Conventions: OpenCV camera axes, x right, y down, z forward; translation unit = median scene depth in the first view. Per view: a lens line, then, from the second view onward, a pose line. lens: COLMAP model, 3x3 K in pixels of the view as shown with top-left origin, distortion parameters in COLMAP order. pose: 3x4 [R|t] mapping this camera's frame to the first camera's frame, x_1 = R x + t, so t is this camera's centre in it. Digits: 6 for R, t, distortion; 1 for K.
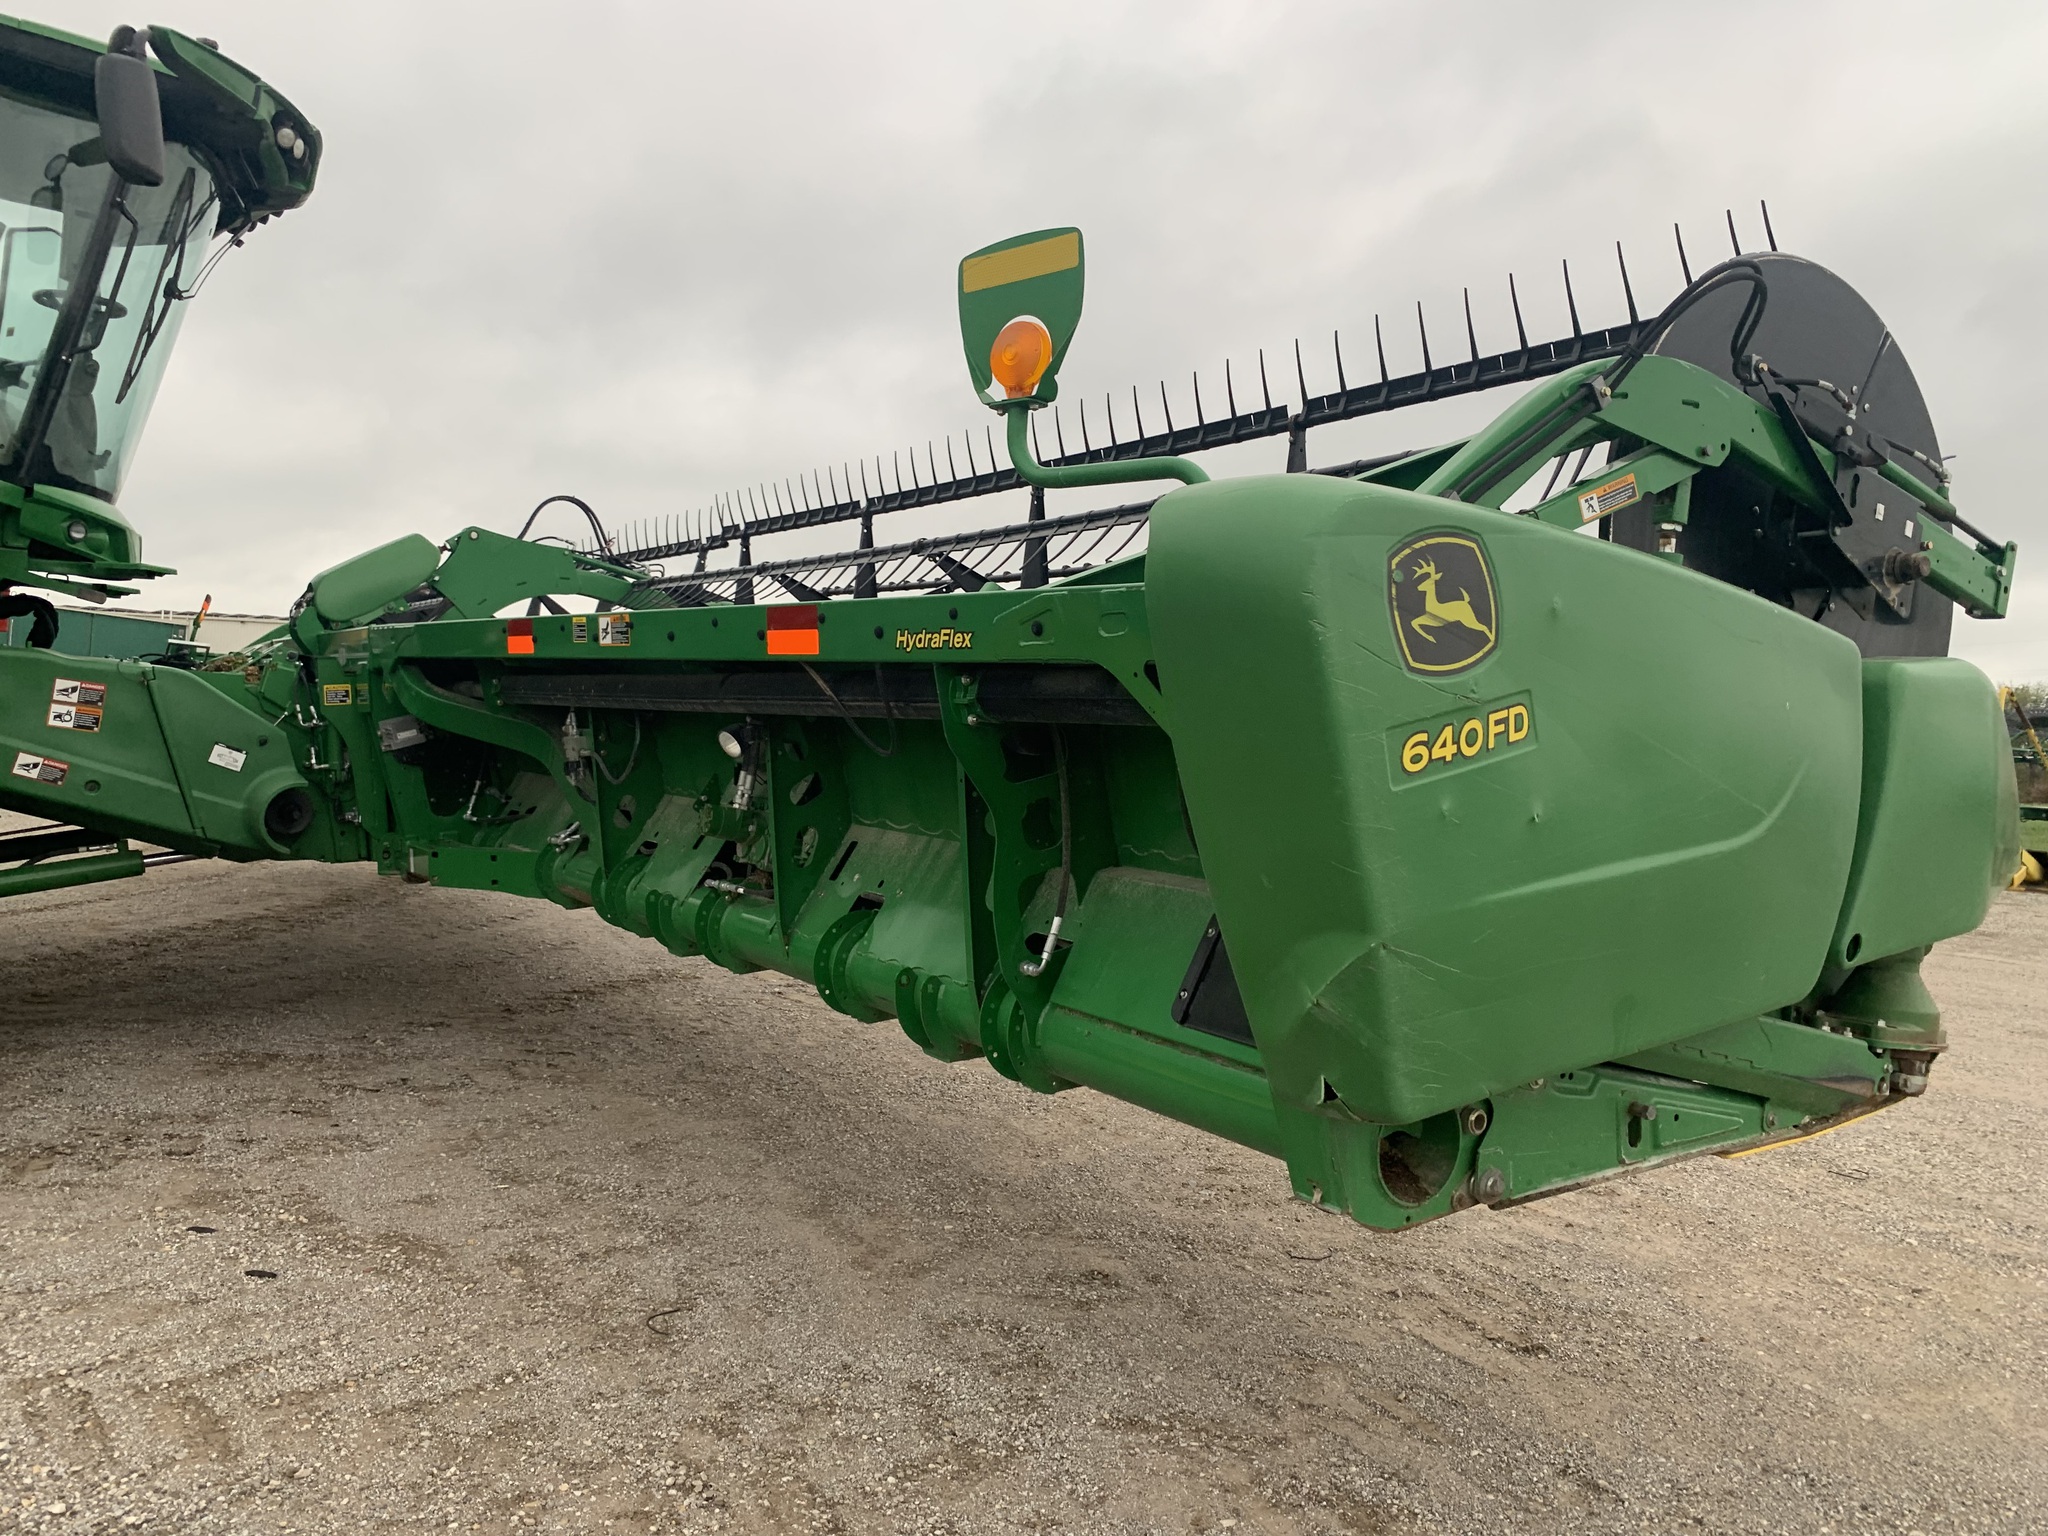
lens RADIAL K [[1579.9, 0, 1028.7], [0, 1579.9, 762.0], [0, 0, 1]] dist [0.032421, -0.046367]
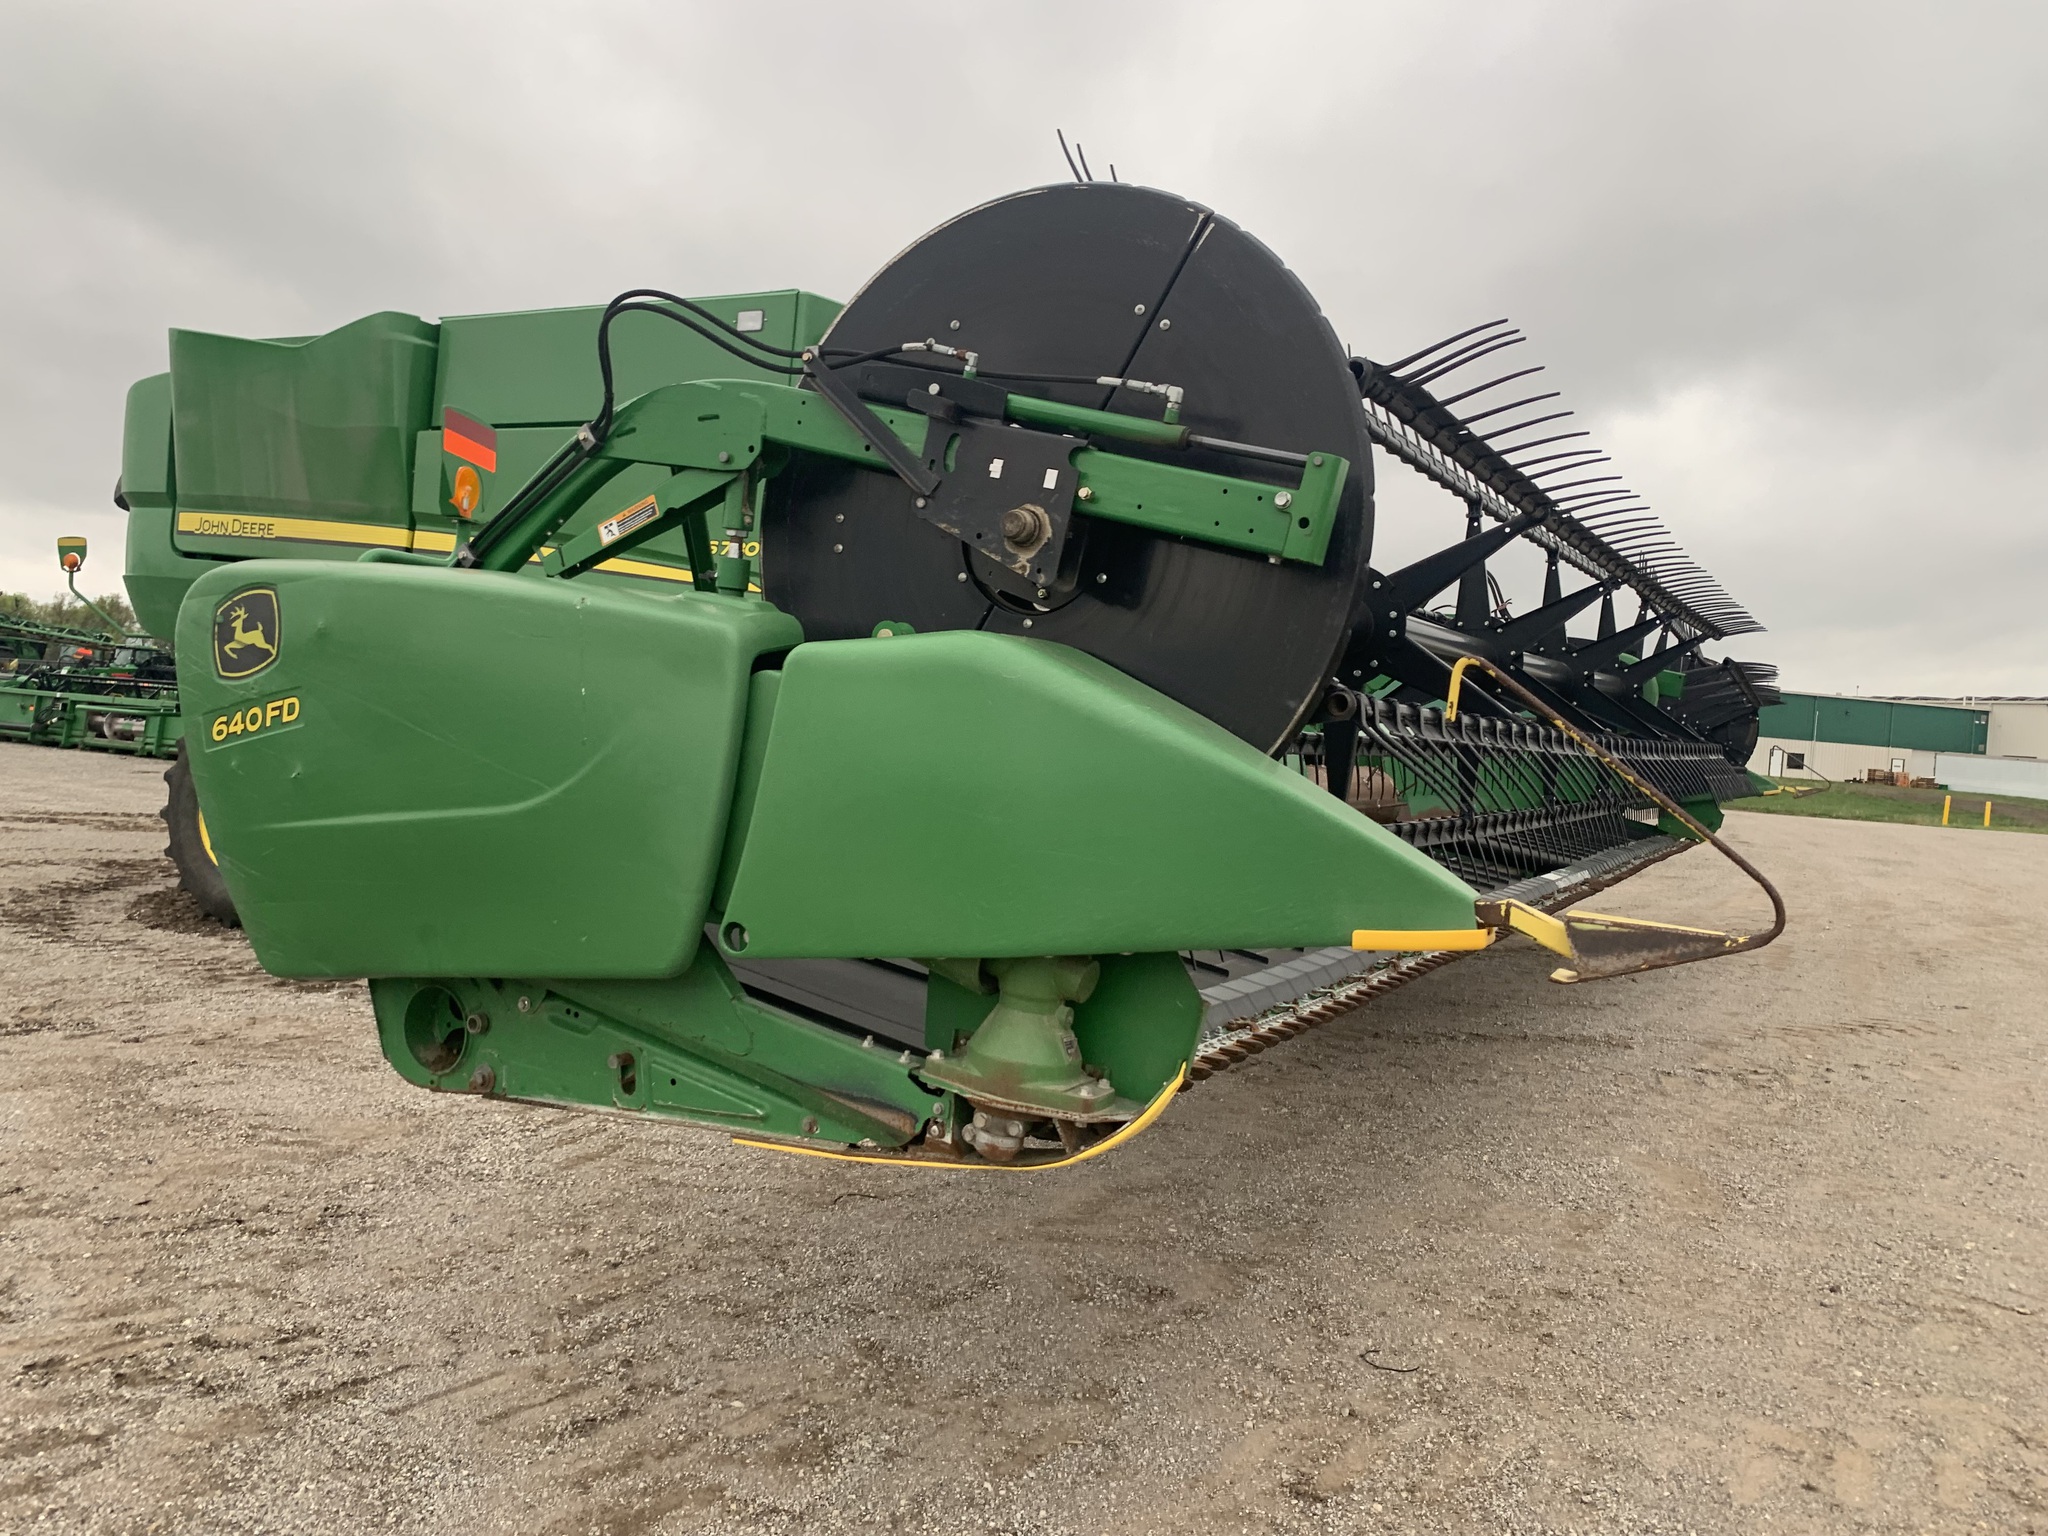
lens RADIAL K [[1579.9, 0, 1029.2], [0, 1579.9, 768.0], [0, 0, 1]] dist [0.032421, -0.046367]
pose [[0.475817, -0.005996, -0.879524, 1.955158], [-0.040834, 0.998748, -0.028900, 0.044534], [0.878596, 0.049666, 0.474977, 0.924681]]
